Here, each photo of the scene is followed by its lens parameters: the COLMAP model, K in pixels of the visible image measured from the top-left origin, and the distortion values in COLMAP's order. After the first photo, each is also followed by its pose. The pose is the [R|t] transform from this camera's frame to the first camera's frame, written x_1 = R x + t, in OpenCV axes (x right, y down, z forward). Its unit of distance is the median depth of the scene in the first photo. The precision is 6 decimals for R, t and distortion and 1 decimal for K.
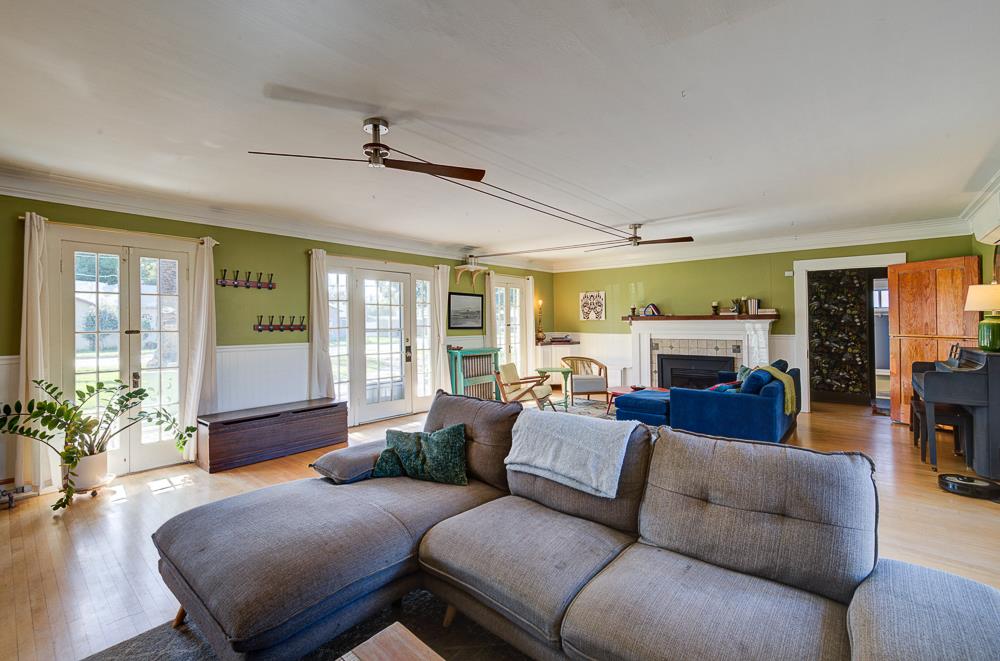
lens RADIAL K [[443.2, 0, 500.2], [0, 443.2, 319.5], [0, 0, 1]] dist [-0.001541, 0.000216]
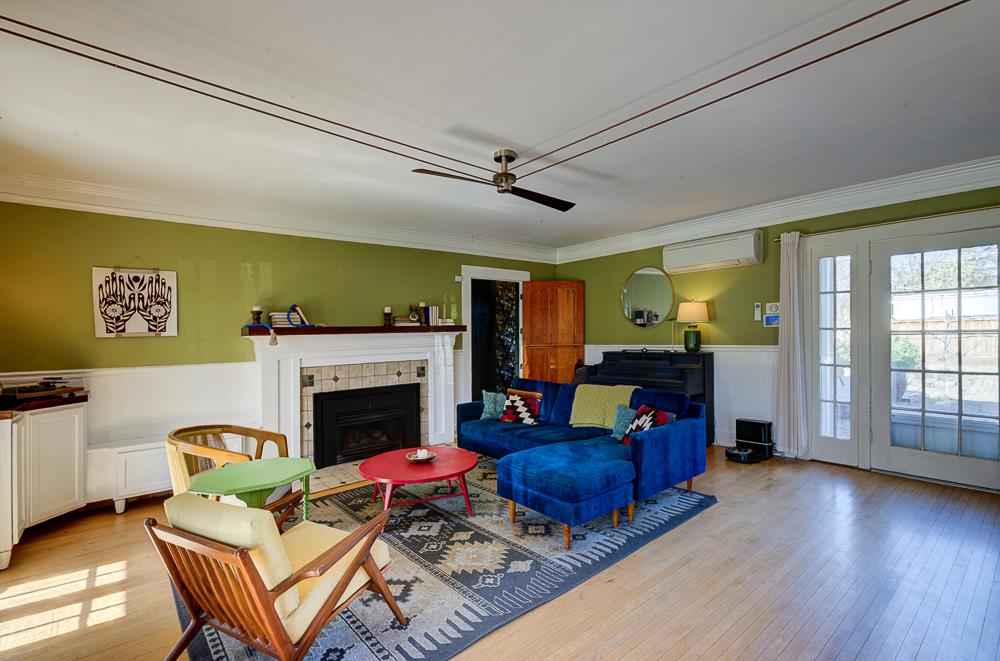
lens RADIAL K [[451.6, 0, 487.8], [0, 451.6, 329.2], [0, 0, 1]] dist [-0.000536, 0.000209]
pose [[0.195440, 0.012655, 0.980634, -0.162652], [0.016428, 0.999734, -0.016176, 0.008078], [-0.980578, 0.019272, 0.195180, 0.634573]]
